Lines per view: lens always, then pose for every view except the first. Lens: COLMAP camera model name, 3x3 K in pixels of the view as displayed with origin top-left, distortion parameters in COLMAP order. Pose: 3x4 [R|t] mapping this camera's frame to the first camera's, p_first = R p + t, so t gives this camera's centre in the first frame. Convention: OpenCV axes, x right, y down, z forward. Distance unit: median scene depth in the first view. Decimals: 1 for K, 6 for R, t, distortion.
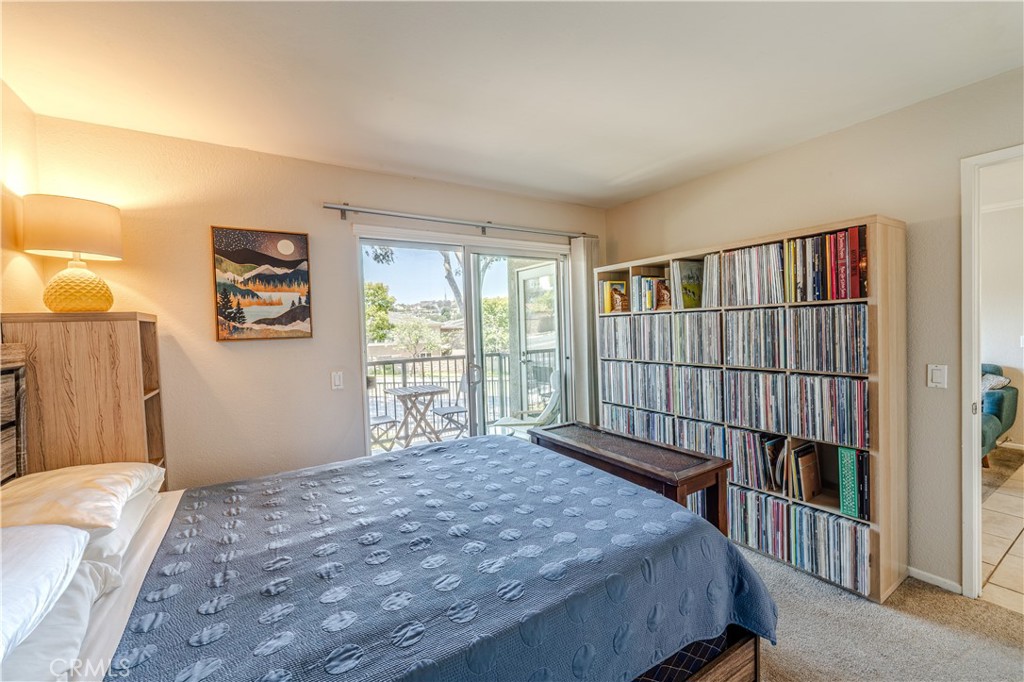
lens RADIAL K [[416.9, 0, 512.0], [0, 416.9, 341.0], [0, 0, 1]] dist [0.000253, -0.000159]
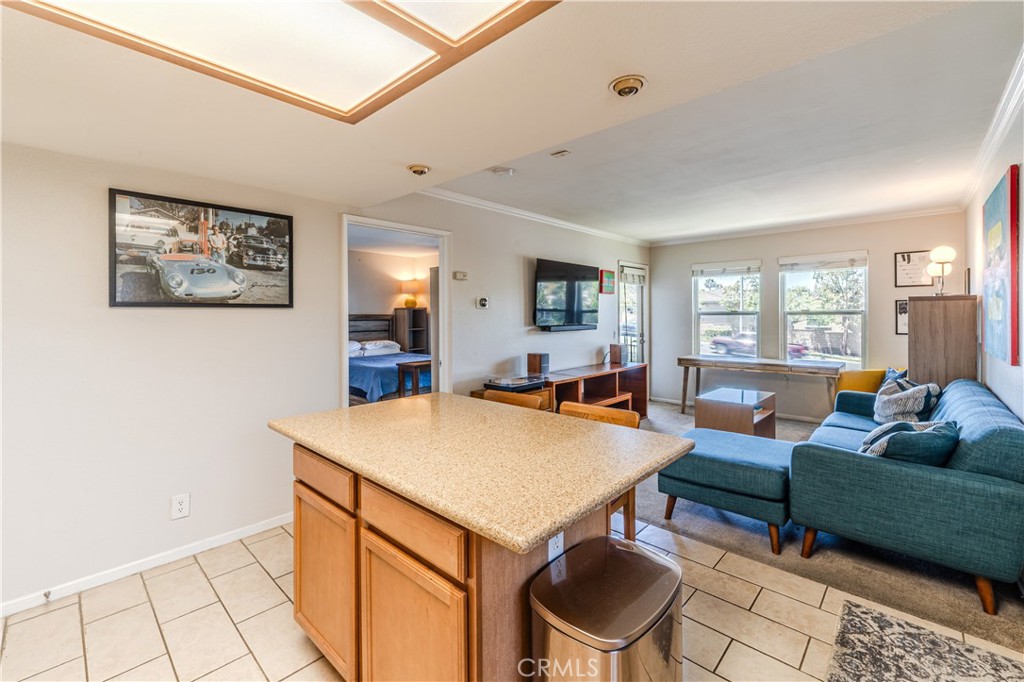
lens RADIAL K [[429.5, 0, 503.4], [0, 429.5, 316.3], [0, 0, 1]] dist [-0.000046, -0.000184]
pose [[0.245247, 0.035777, -0.968800, 2.602505], [-0.036683, 0.998946, 0.027605, -0.104506], [0.968766, 0.028769, 0.246301, 0.677769]]
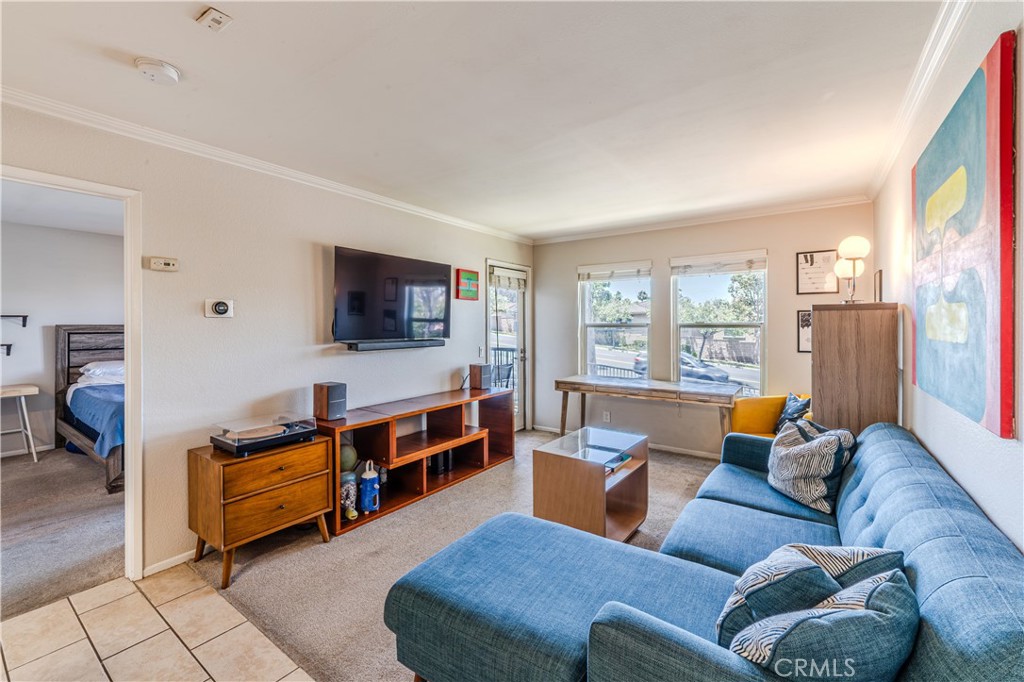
lens RADIAL K [[423.6, 0, 507.4], [0, 423.6, 324.4], [0, 0, 1]] dist [0.000772, 0.000012]
pose [[0.374677, 0.032753, -0.926577, 2.199396], [-0.042997, 0.998914, 0.017923, -0.119570], [0.926158, 0.033125, 0.375678, 1.301420]]
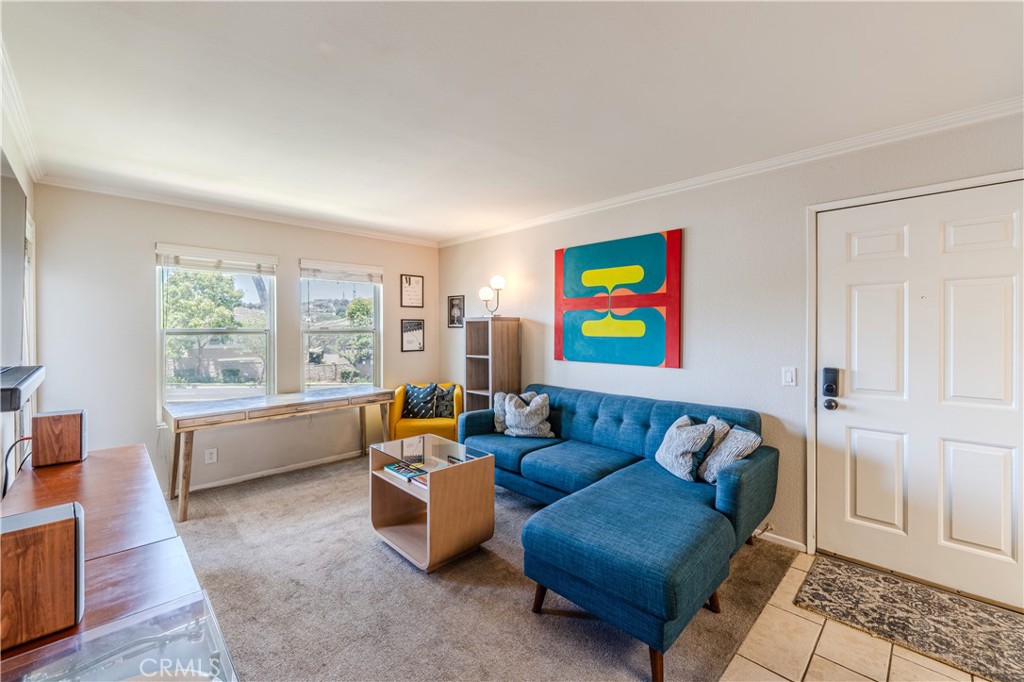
lens RADIAL K [[422.5, 0, 512.1], [0, 422.5, 331.5], [0, 0, 1]] dist [-0.000024, -0.000082]
pose [[0.974880, 0.029347, 0.220791, 1.190210], [-0.021861, 0.999103, -0.036272, -0.068587], [-0.221657, 0.030534, 0.974646, 0.805807]]
